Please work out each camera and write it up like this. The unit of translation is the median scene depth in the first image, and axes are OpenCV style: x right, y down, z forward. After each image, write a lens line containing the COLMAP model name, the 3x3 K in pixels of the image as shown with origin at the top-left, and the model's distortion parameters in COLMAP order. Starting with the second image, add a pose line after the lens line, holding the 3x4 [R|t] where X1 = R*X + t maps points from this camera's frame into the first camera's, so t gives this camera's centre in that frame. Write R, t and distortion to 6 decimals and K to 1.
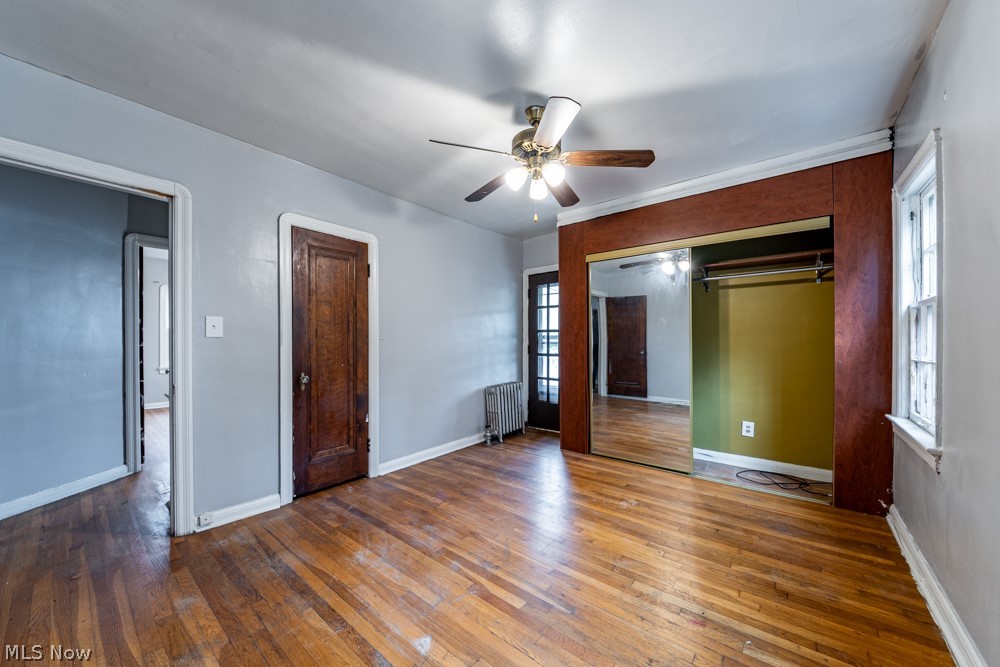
lens RADIAL K [[361.5, 0, 499.9], [0, 361.5, 339.7], [0, 0, 1]] dist [0.014611, -0.010340]
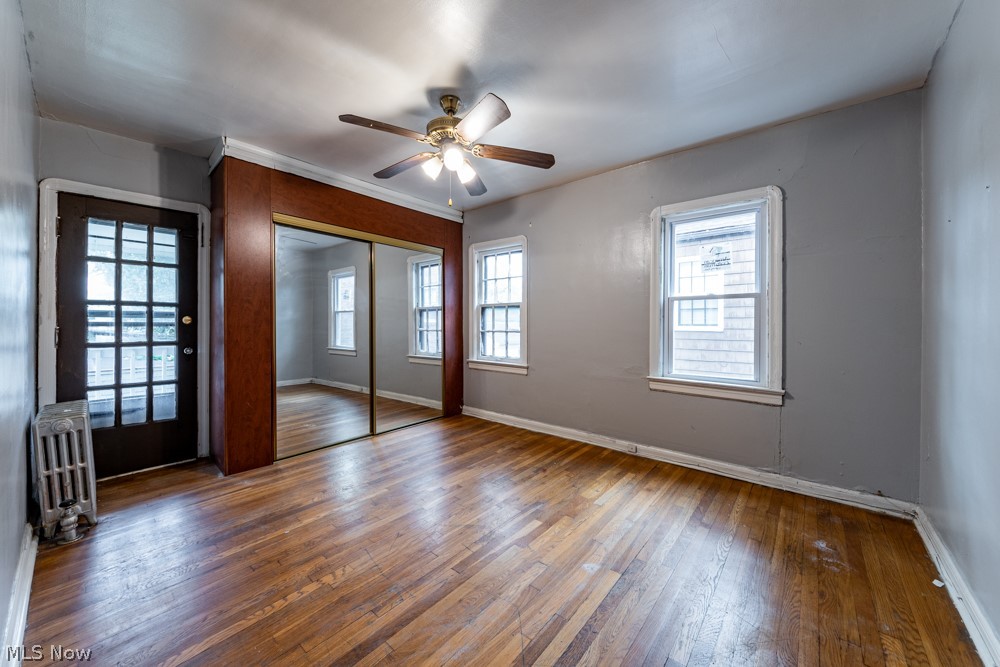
lens RADIAL K [[359.7, 0, 497.3], [0, 359.7, 328.0], [0, 0, 1]] dist [0.015446, -0.010298]
pose [[0.026345, -0.010761, 0.999595, -0.780397], [-0.003416, 0.999935, 0.010855, 0.011711], [-0.999647, -0.003700, 0.026306, 0.703623]]
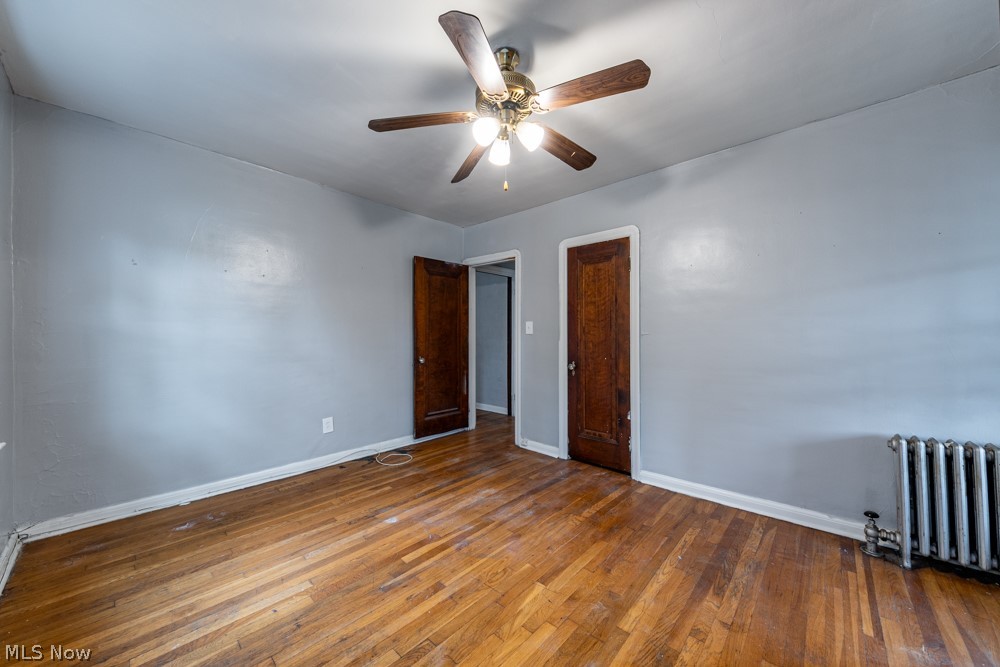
lens RADIAL K [[361.5, 0, 499.9], [0, 361.5, 339.7], [0, 0, 1]] dist [0.014611, -0.010340]
pose [[-0.059067, 0.010726, -0.998196, 0.765246], [0.002192, 0.999941, 0.010615, 0.001031], [0.998252, -0.001561, -0.059087, 0.869865]]
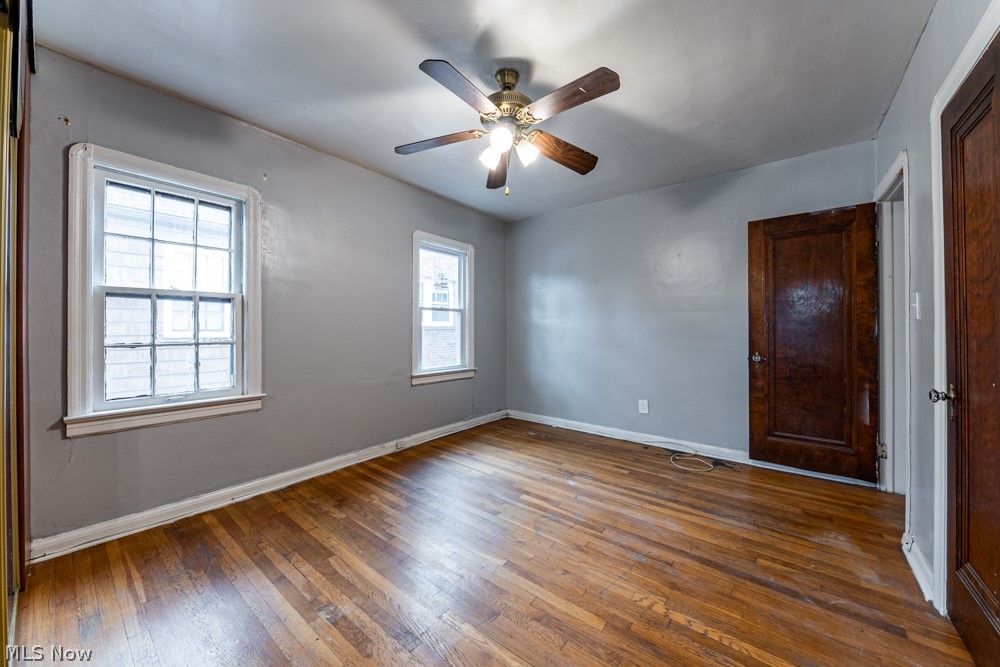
lens RADIAL K [[363.4, 0, 494.2], [0, 363.4, 330.6], [0, 0, 1]] dist [0.036579, -0.019486]
pose [[-0.999992, 0.002212, 0.003414, 0.108690], [0.002228, 0.999986, 0.004710, 0.009903], [-0.003404, 0.004718, -0.999983, 1.613210]]
